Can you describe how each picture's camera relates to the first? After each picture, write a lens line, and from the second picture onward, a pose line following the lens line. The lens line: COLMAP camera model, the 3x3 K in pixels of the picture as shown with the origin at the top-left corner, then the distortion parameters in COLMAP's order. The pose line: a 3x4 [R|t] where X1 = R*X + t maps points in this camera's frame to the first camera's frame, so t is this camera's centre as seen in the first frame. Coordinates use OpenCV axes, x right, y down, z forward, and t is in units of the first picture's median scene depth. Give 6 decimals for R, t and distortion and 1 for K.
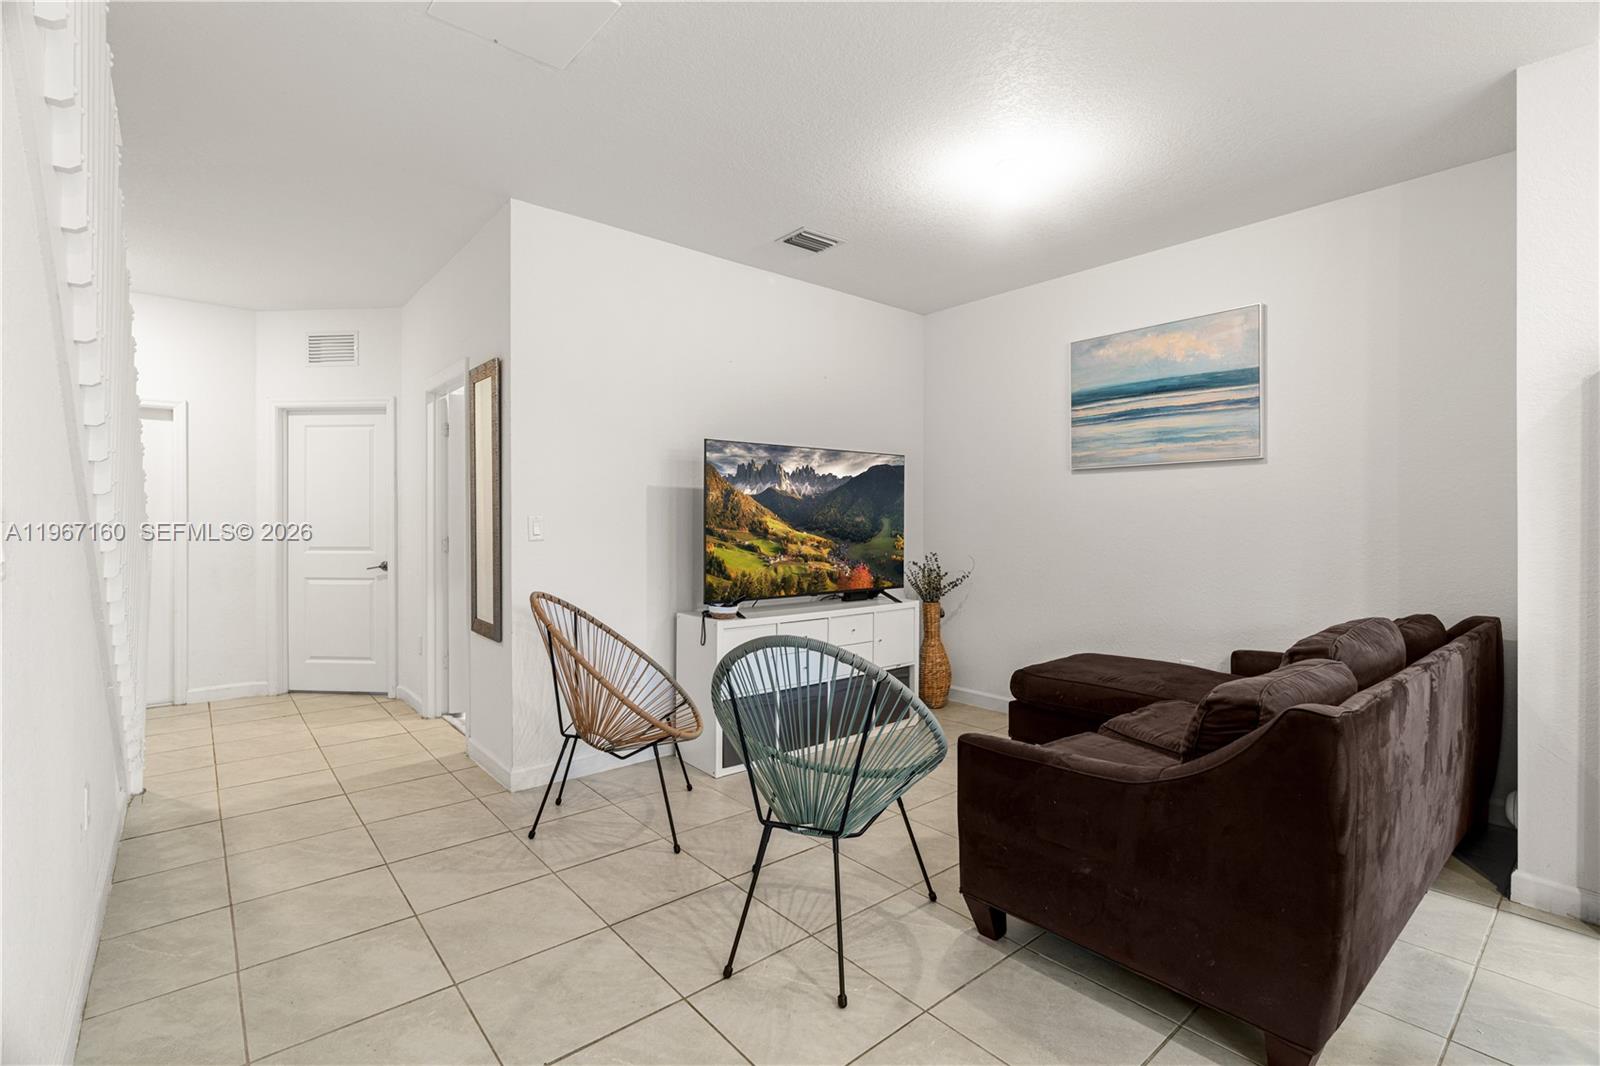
lens RADIAL K [[718.4, 0, 812.4], [0, 718.4, 521.2], [0, 0, 1]] dist [-0.001011, 0.000800]
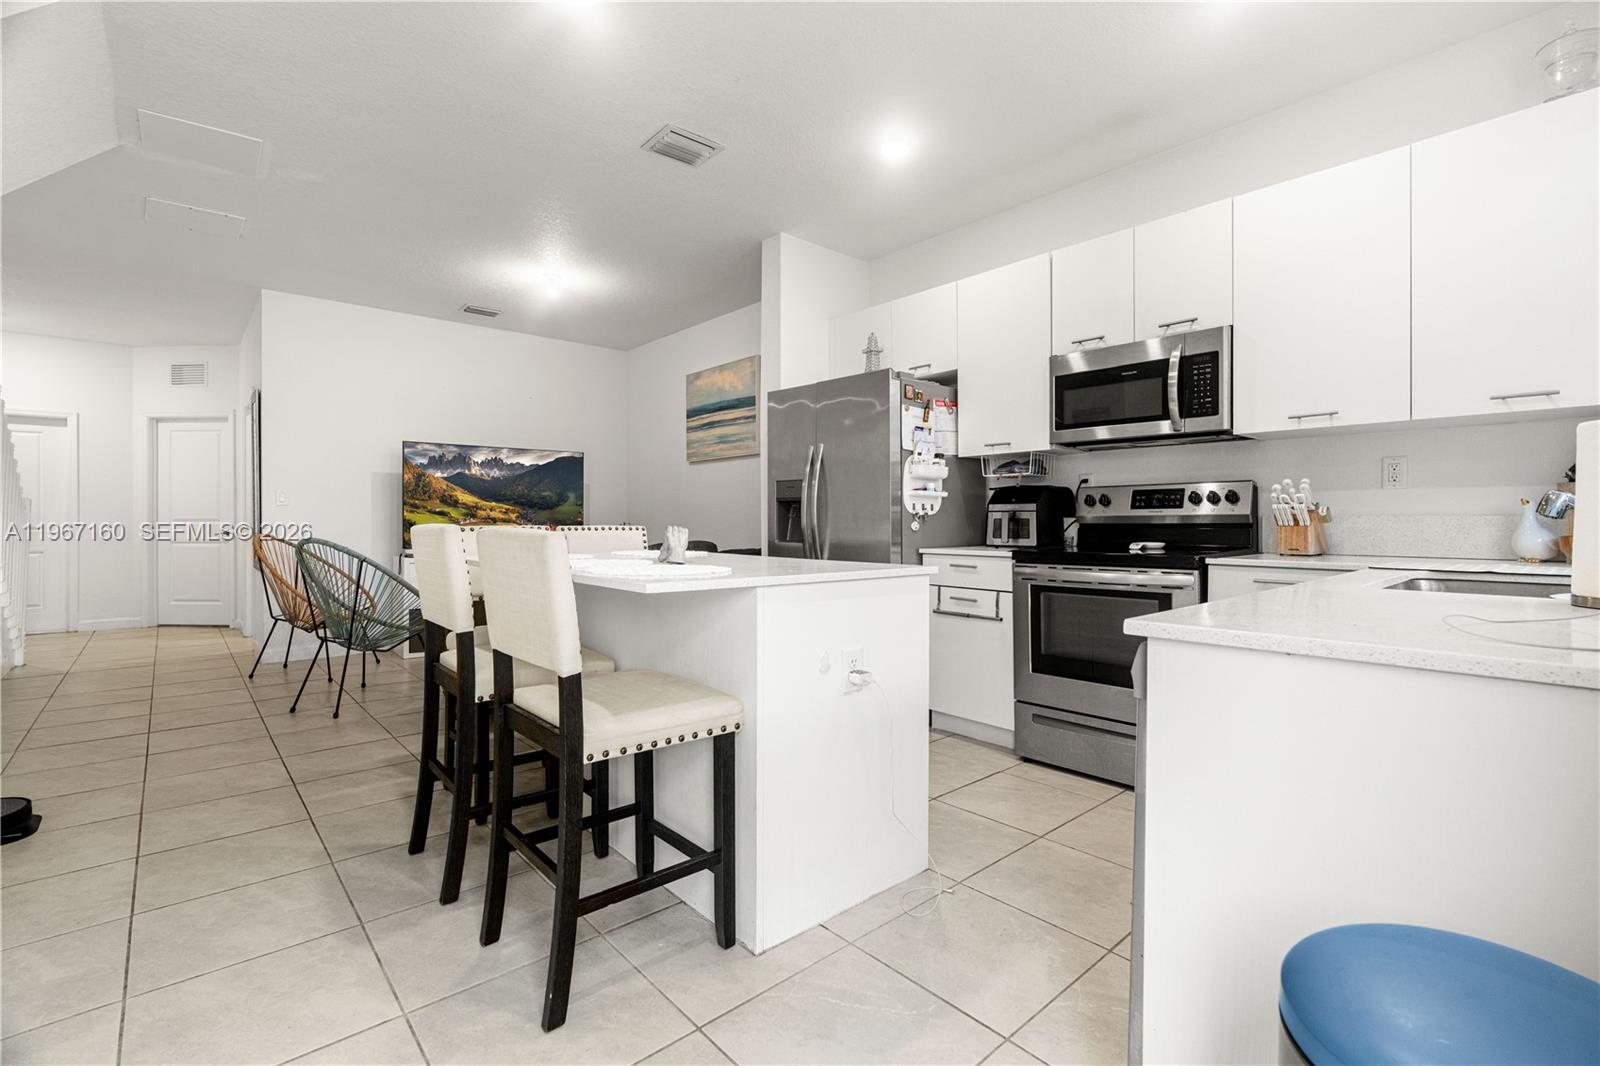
lens RADIAL K [[718.4, 0, 811.6], [0, 718.4, 511.2], [0, 0, 1]] dist [-0.001011, 0.000800]
pose [[0.999876, 0.001615, 0.015658, 0.677108], [-0.001333, 0.999837, -0.018009, 0.062355], [-0.015685, 0.017986, 0.999715, -0.530826]]
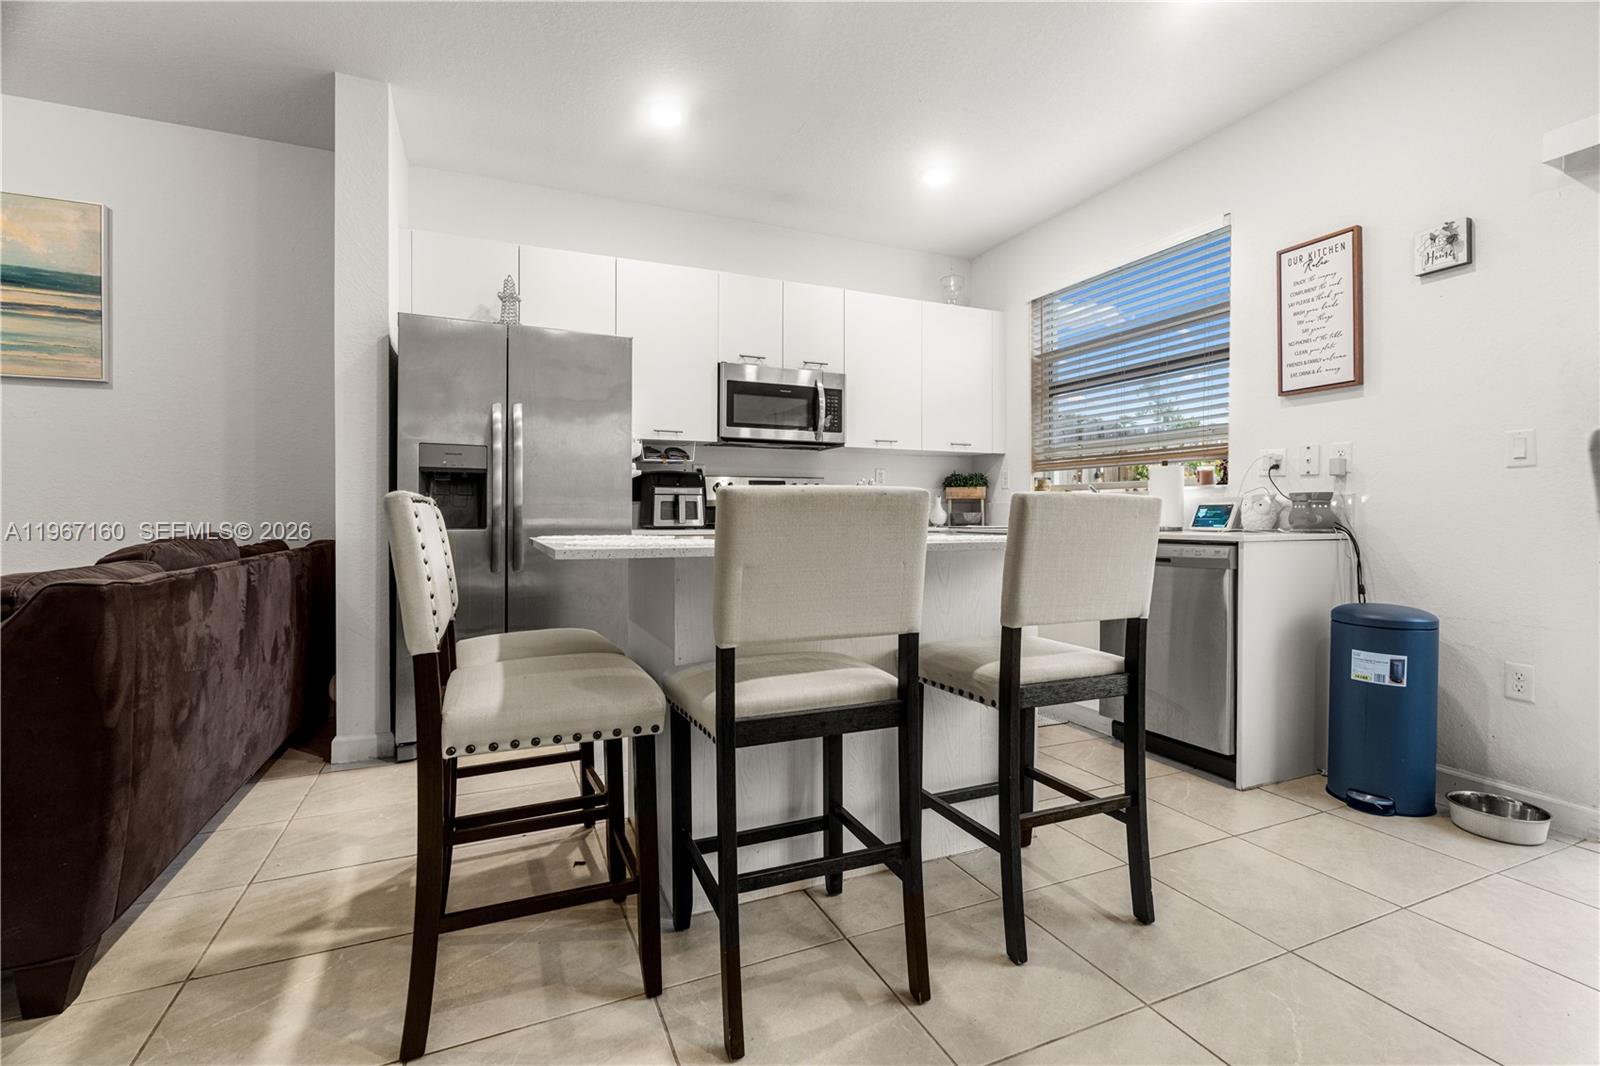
lens RADIAL K [[718.4, 0, 794.0], [0, 718.4, 511.3], [0, 0, 1]] dist [-0.001011, 0.000800]
pose [[0.299307, 0.000692, 0.954157, 0.038536], [0.004124, 0.999989, -0.002019, 0.071567], [-0.954148, 0.004539, 0.299301, -0.061014]]
